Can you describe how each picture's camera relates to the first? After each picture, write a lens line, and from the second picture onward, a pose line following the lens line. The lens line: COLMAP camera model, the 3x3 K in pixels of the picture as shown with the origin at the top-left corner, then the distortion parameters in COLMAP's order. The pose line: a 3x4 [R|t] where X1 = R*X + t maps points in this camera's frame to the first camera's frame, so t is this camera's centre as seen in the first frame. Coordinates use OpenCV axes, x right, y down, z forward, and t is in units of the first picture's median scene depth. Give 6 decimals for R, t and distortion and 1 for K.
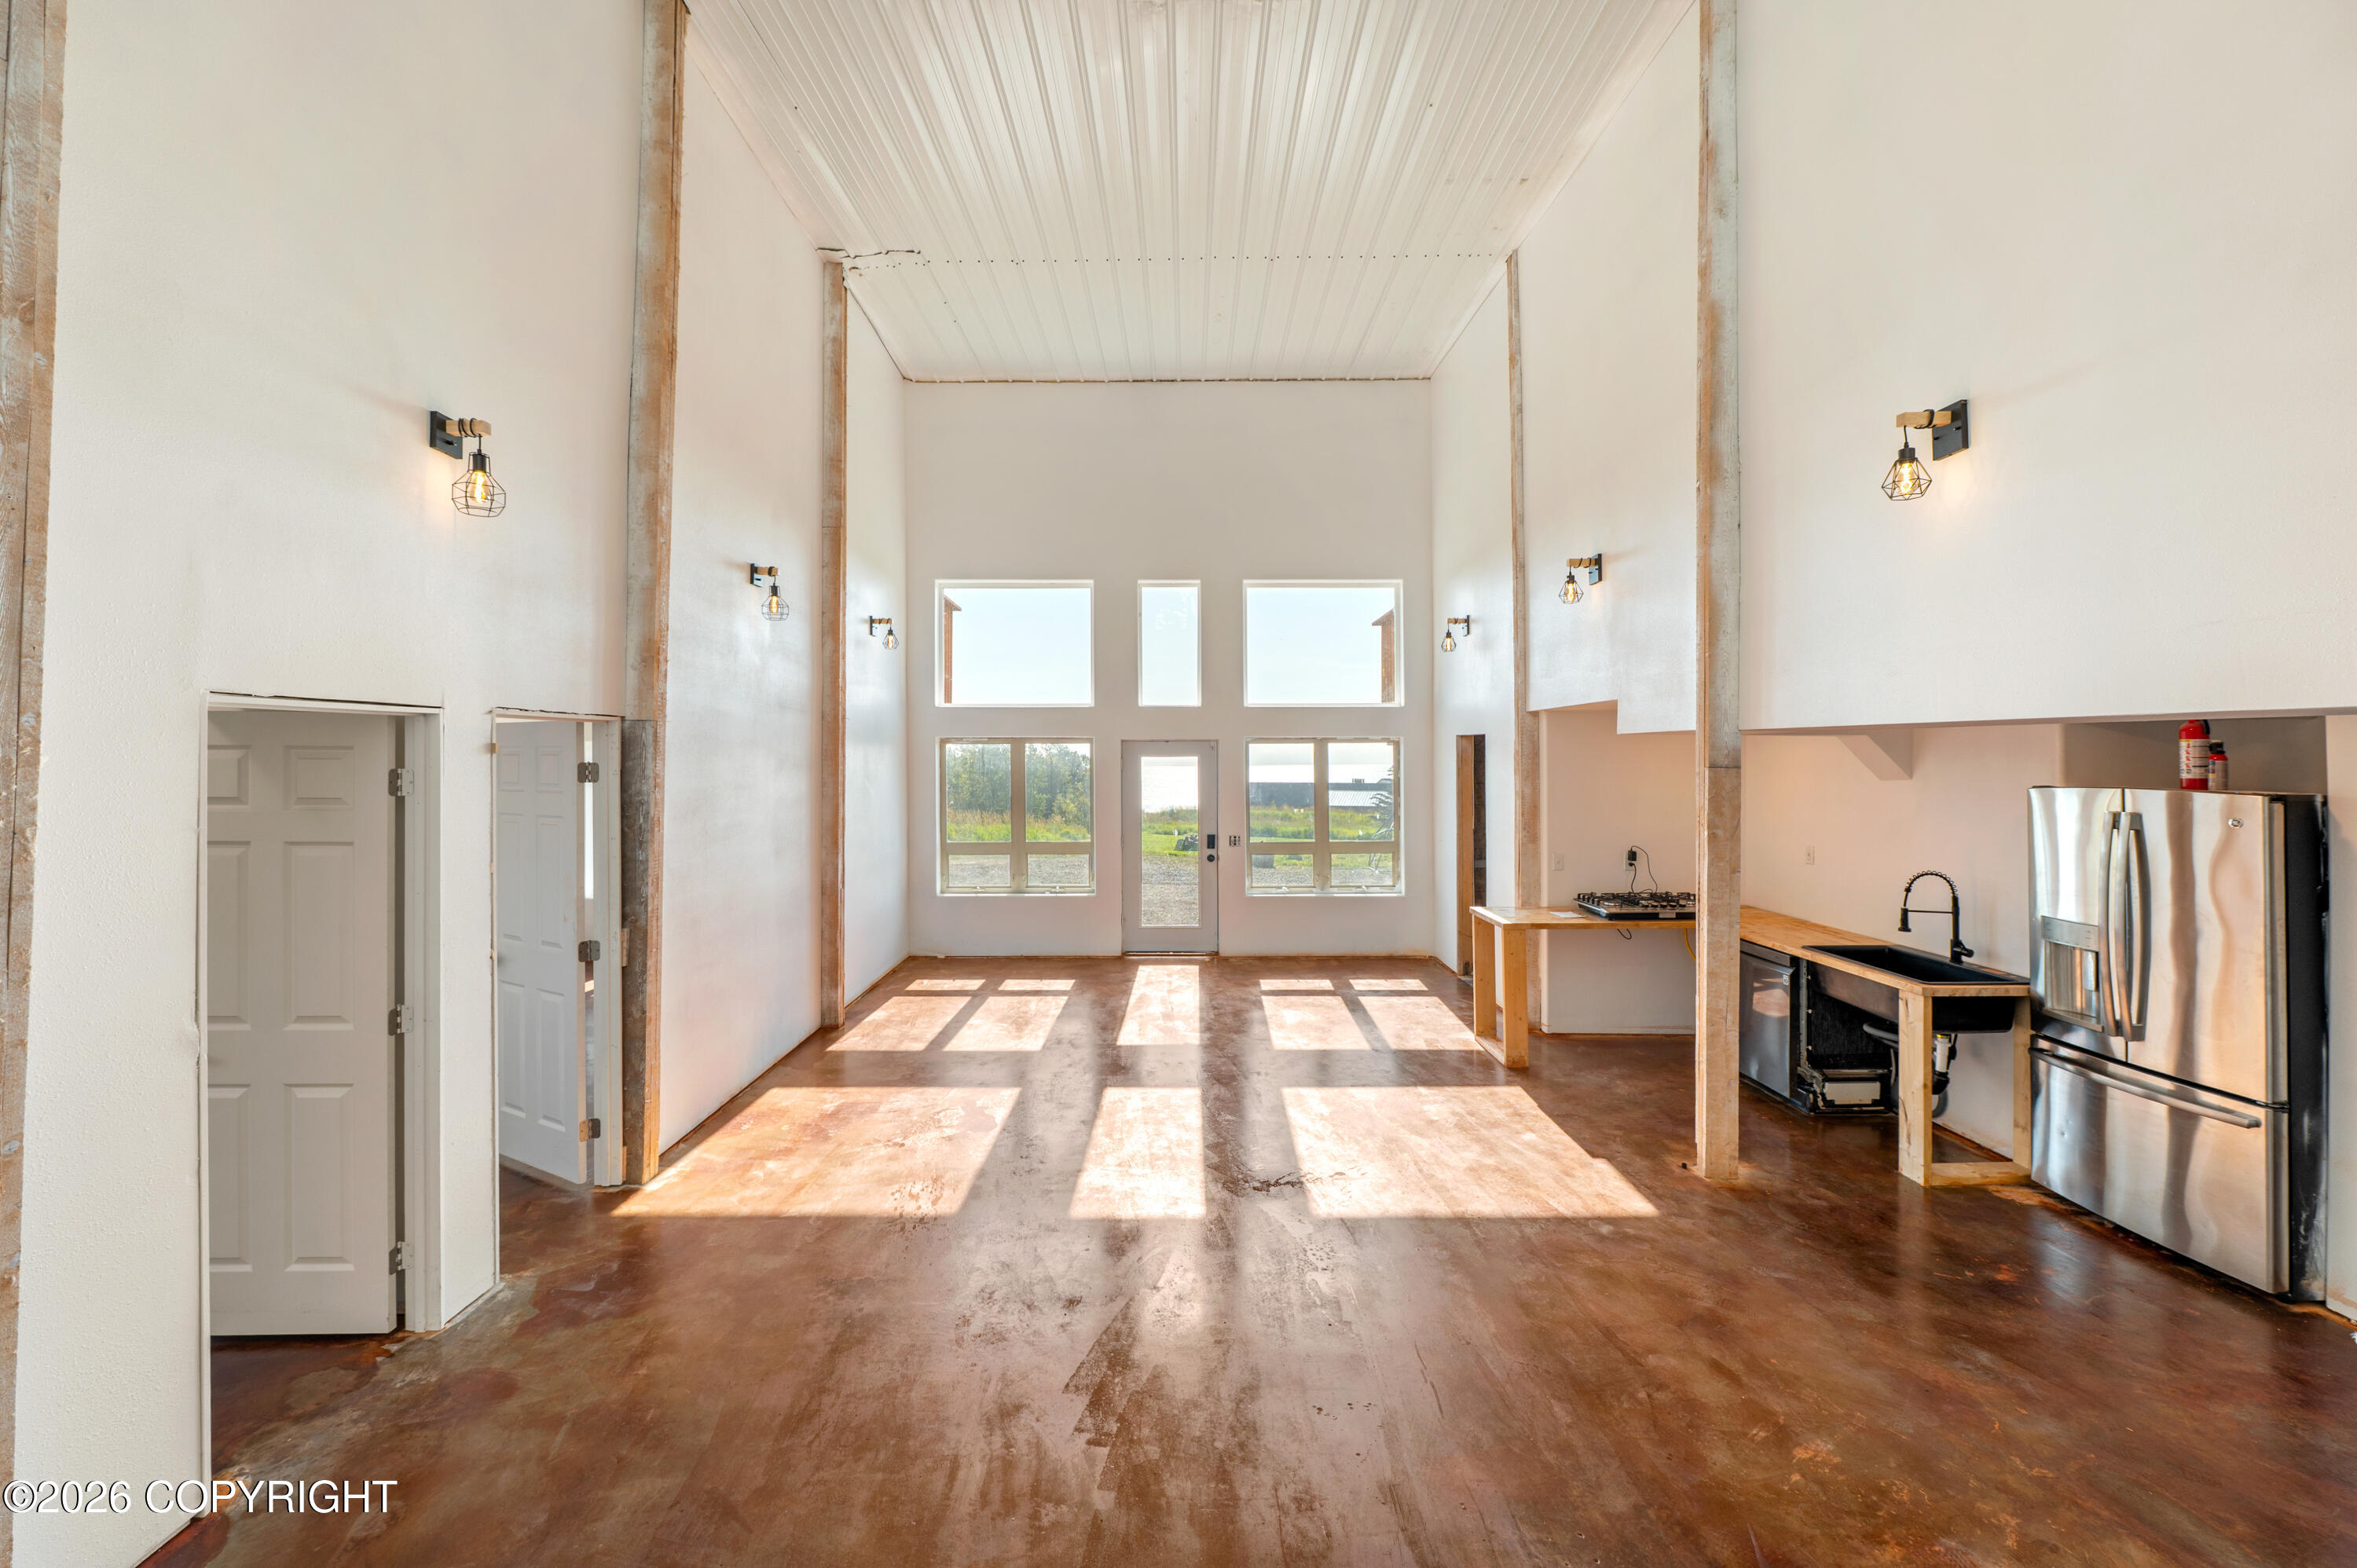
lens RADIAL K [[944.4, 0, 1165.0], [0, 944.4, 756.9], [0, 0, 1]] dist [-0.007591, 0.000355]
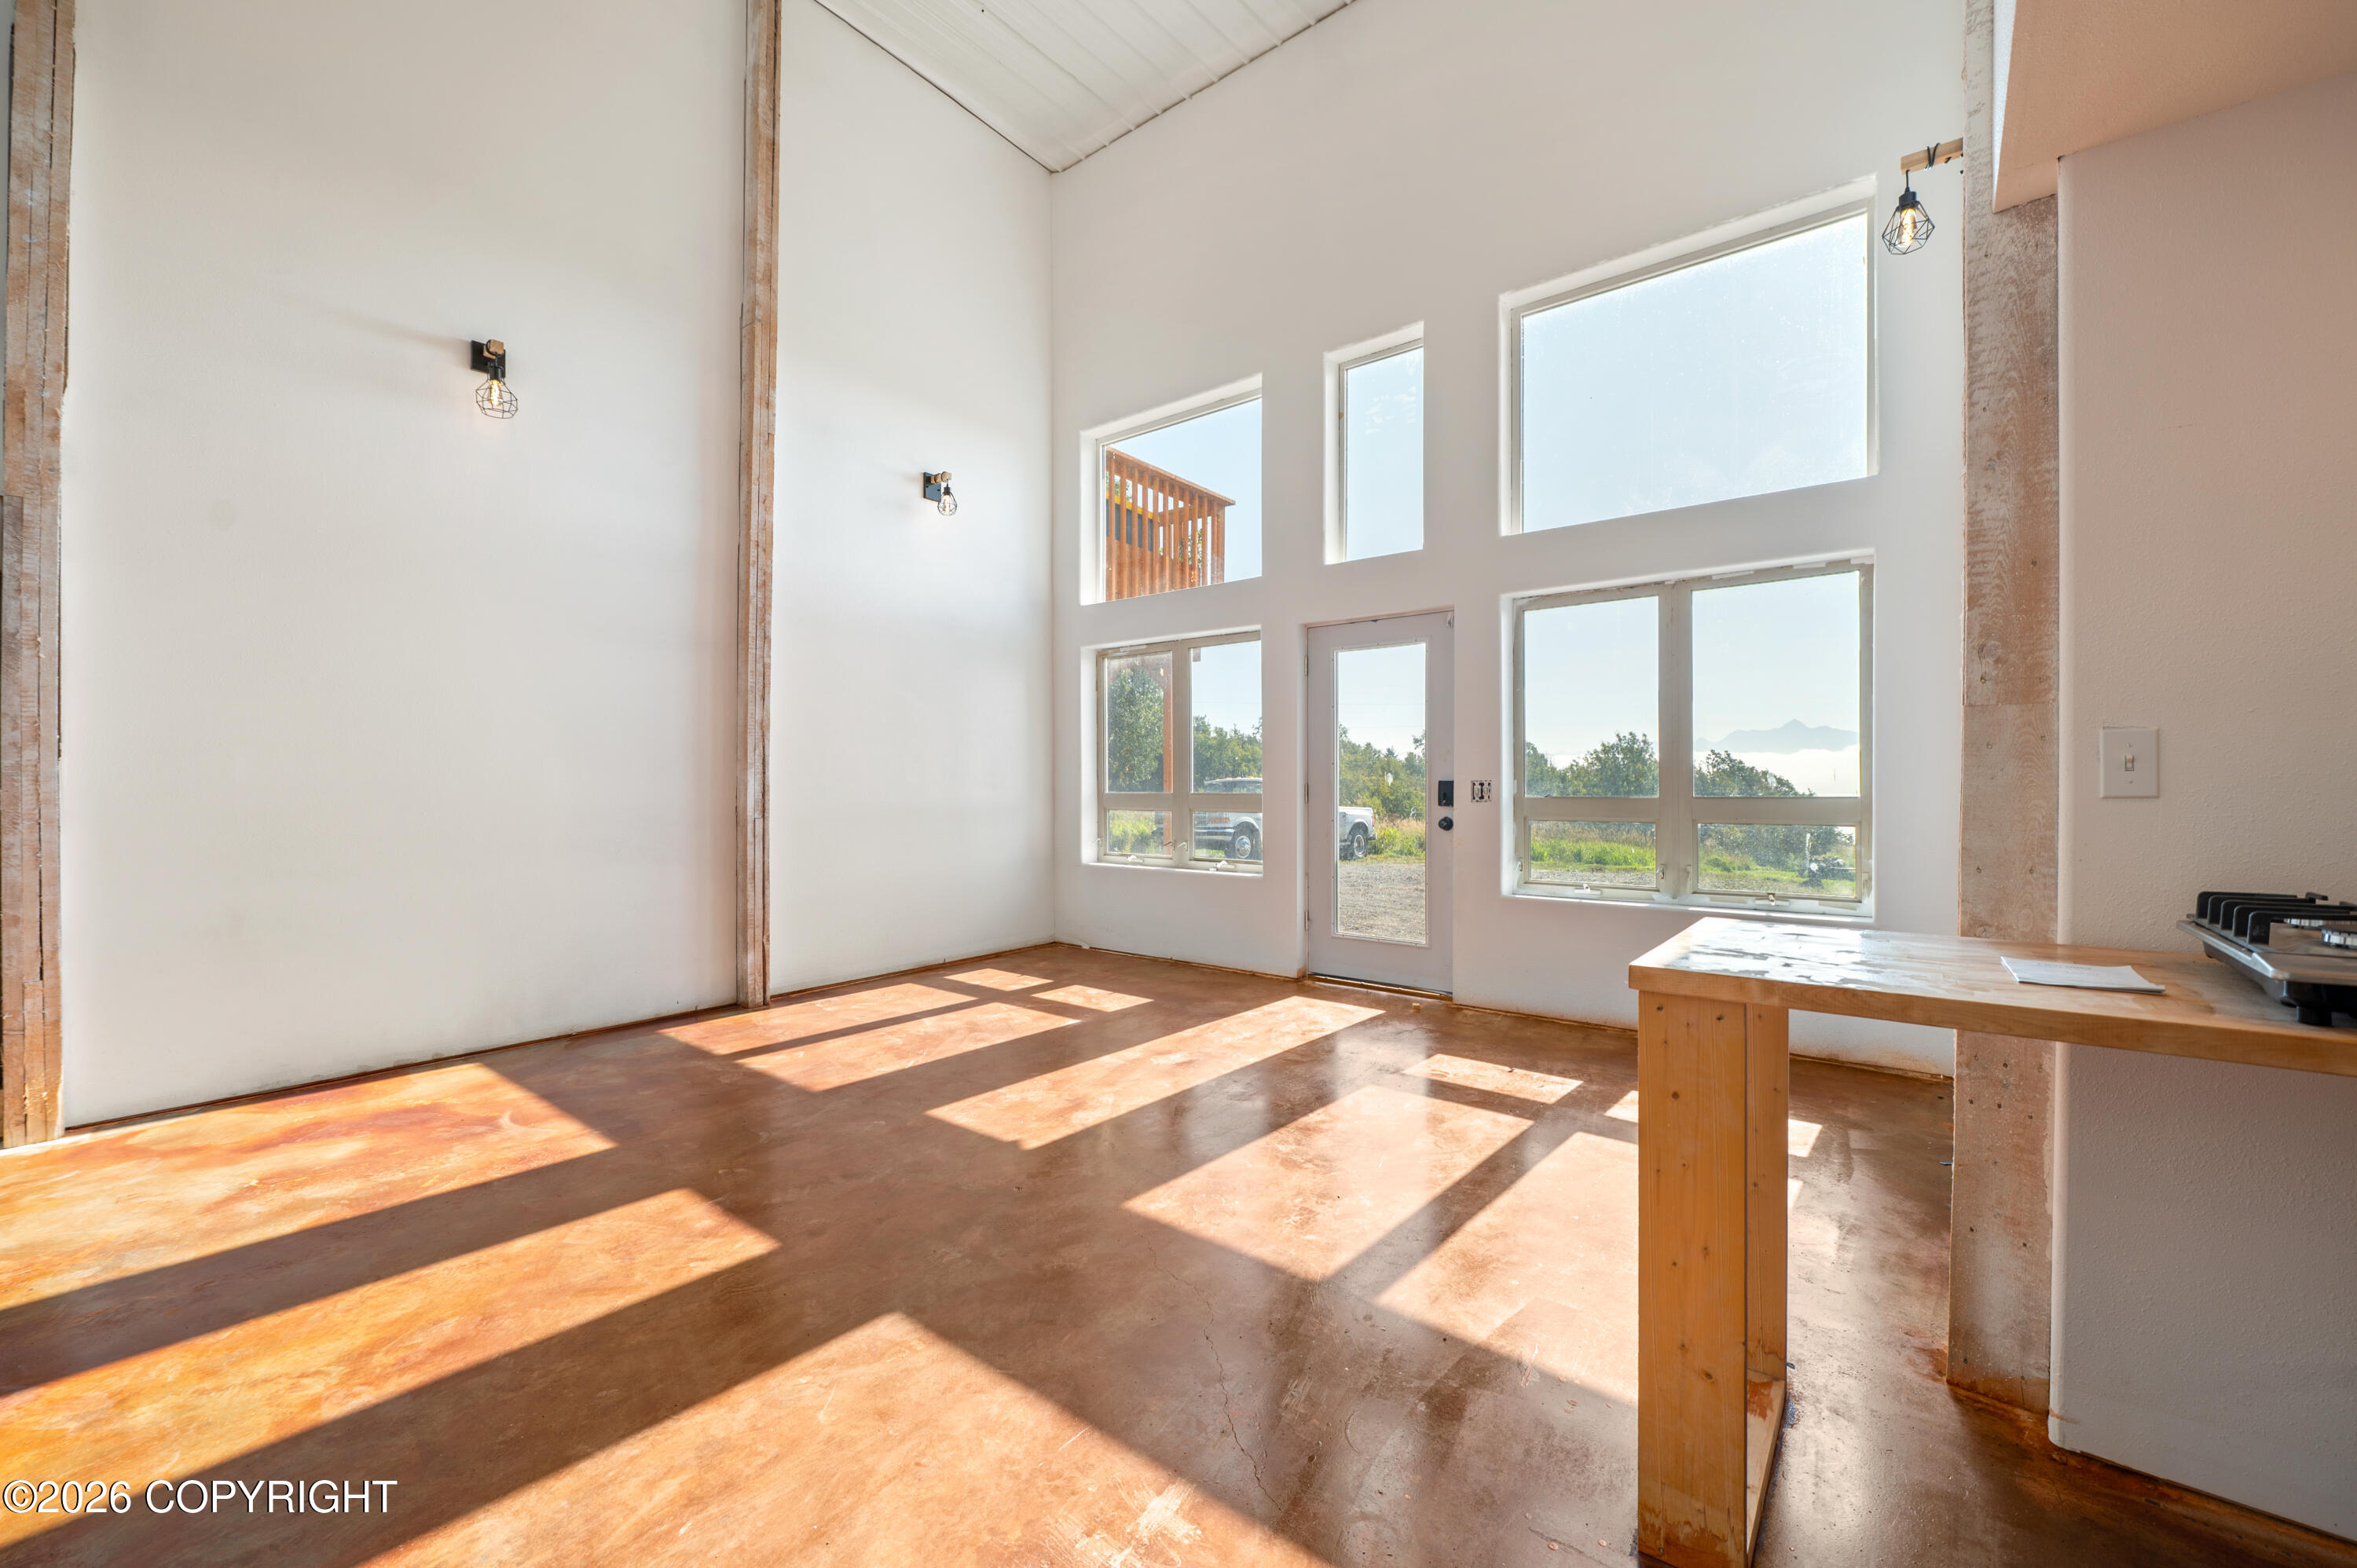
lens RADIAL K [[944.4, 0, 1169.5], [0, 944.4, 793.1], [0, 0, 1]] dist [-0.007591, 0.000355]
pose [[0.779543, 0.007528, -0.626304, 0.484001], [-0.000055, 0.999929, 0.011950, 0.149191], [0.626349, -0.009281, 0.779487, 0.847751]]
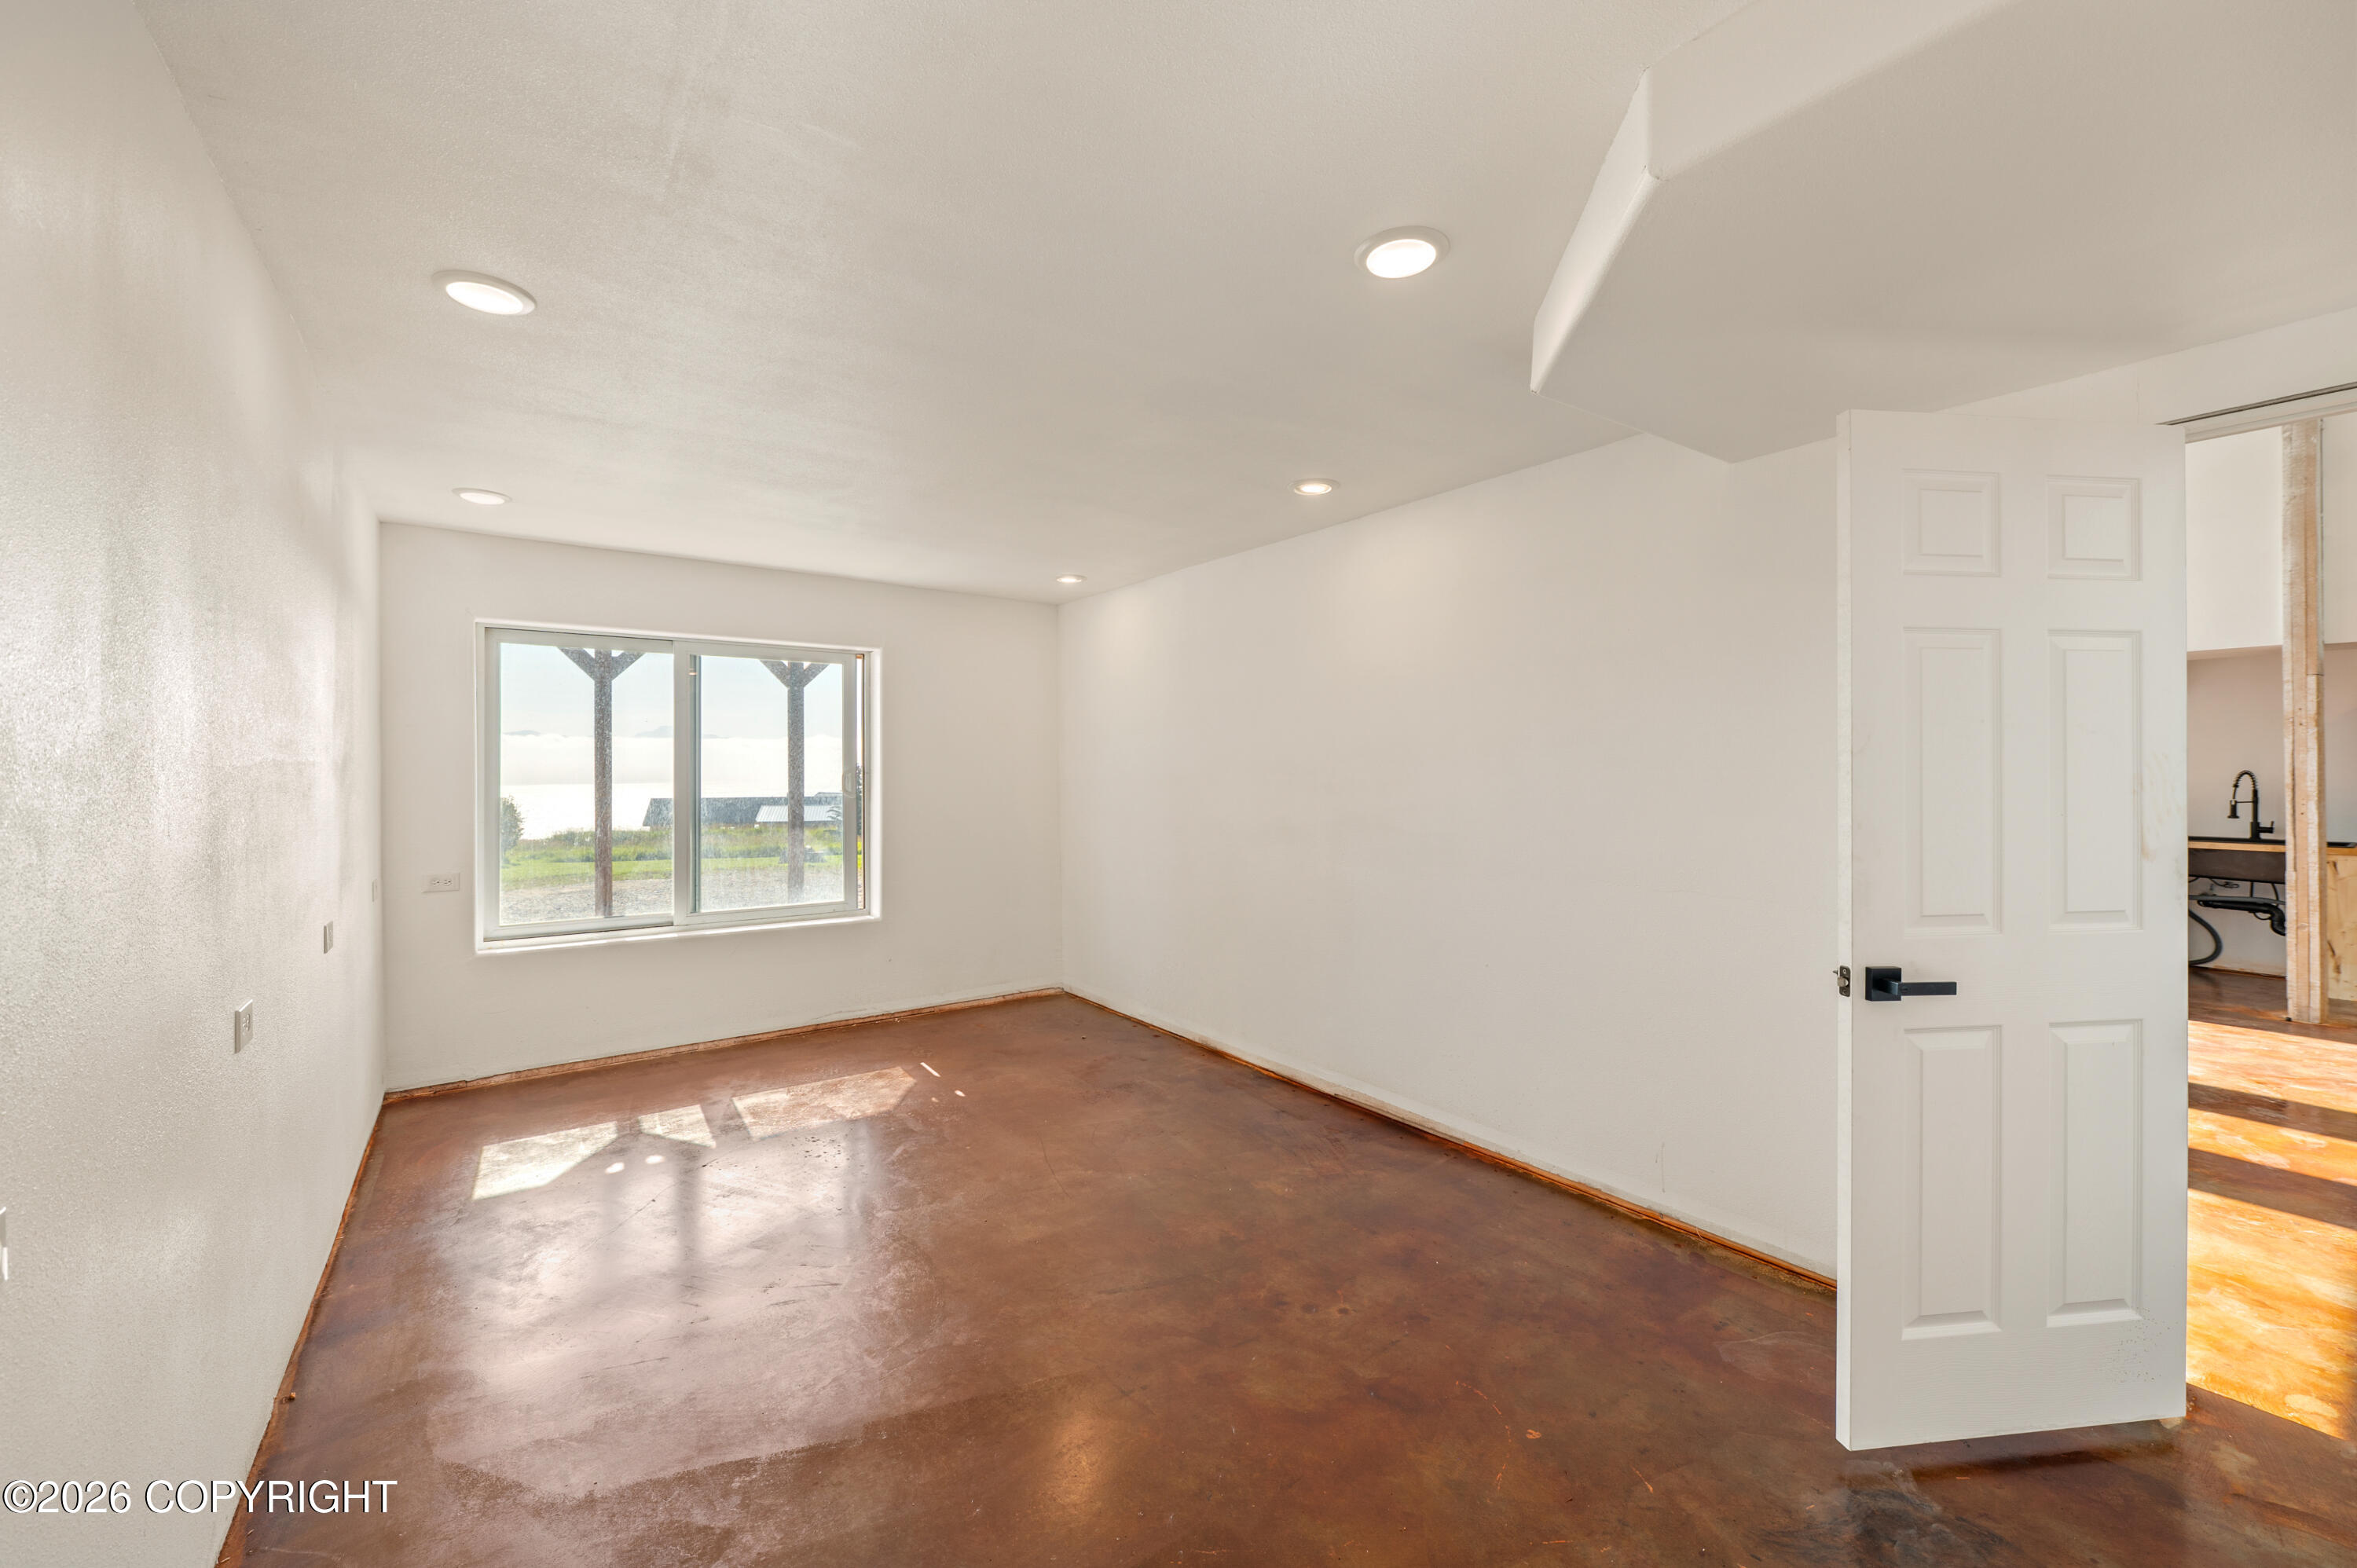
lens RADIAL K [[944.4, 0, 1174.1], [0, 944.4, 779.4], [0, 0, 1]] dist [-0.007591, 0.000355]
pose [[0.817205, 0.000641, 0.576347, -1.078029], [0.002567, 0.999985, -0.004753, 0.125792], [-0.576341, 0.005363, 0.817191, 0.737057]]
